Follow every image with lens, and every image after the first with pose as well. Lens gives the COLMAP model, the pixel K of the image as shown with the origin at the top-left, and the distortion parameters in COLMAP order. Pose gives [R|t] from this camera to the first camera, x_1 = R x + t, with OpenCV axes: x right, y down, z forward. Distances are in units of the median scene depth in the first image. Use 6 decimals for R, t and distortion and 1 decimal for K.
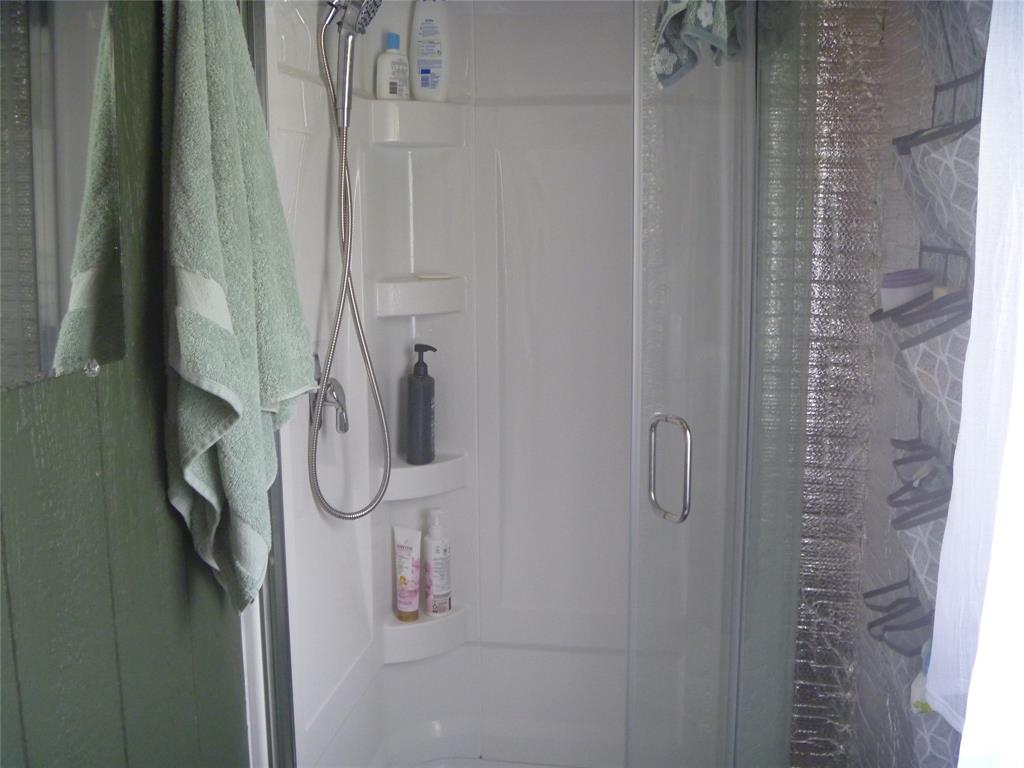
lens RADIAL K [[1082.3, 0, 511.1], [0, 1082.3, 381.8], [0, 0, 1]] dist [-0.081901, 0.000000]
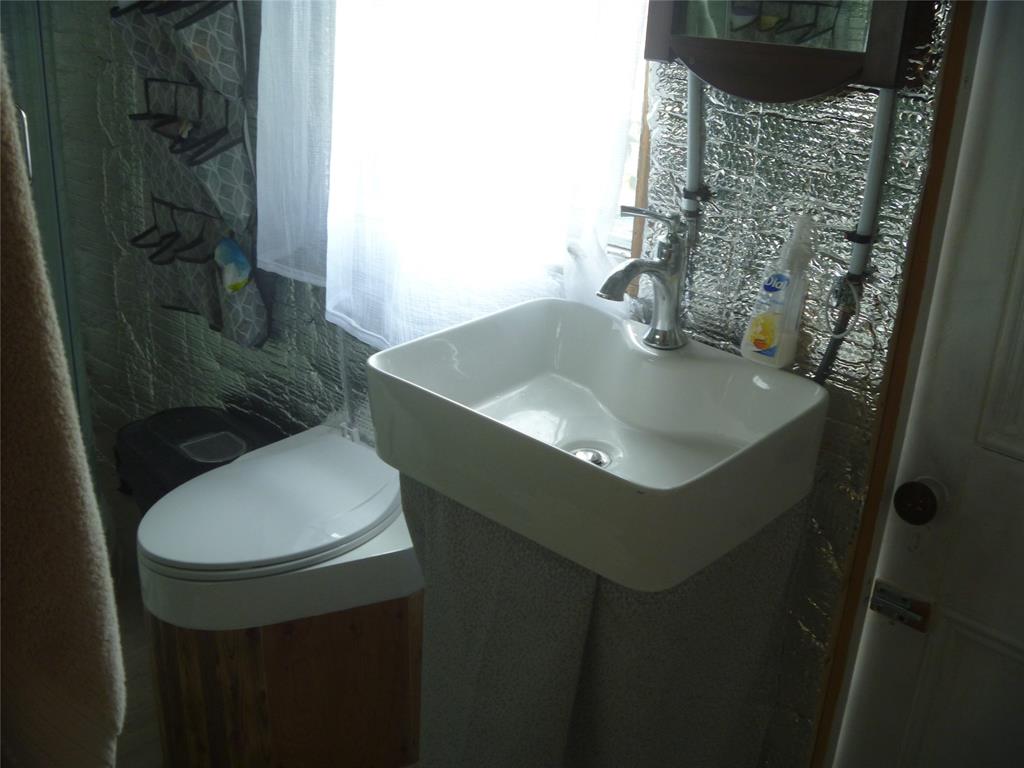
lens RADIAL K [[1082.3, 0, 510.1], [0, 1082.3, 381.8], [0, 0, 1]] dist [-0.081901, 0.000000]
pose [[0.572543, -0.268676, 0.774602, -0.527021], [0.089169, 0.959582, 0.266929, 0.071666], [-0.815011, -0.083758, 0.573360, -0.135283]]
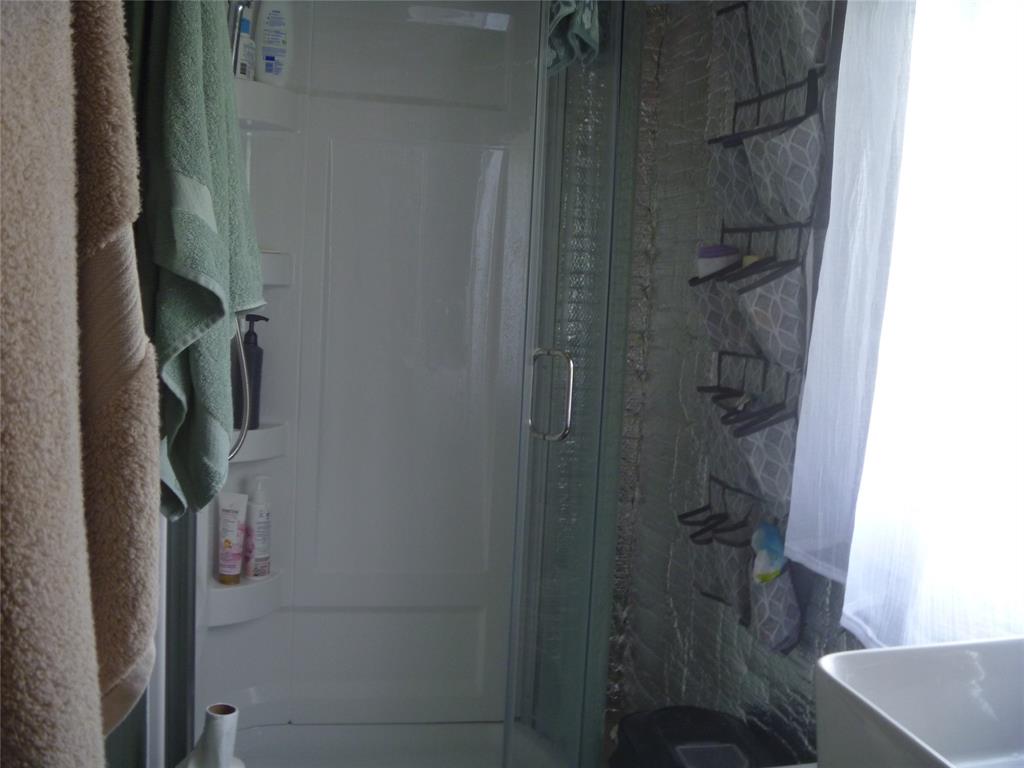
lens RADIAL K [[1082.3, 0, 512.5], [0, 1082.3, 383.7], [0, 0, 1]] dist [-0.081901, 0.000000]
pose [[0.938354, 0.022588, 0.344938, -0.314520], [-0.000515, 0.997953, -0.063949, 0.151742], [-0.345676, 0.059829, 0.936445, -0.091919]]
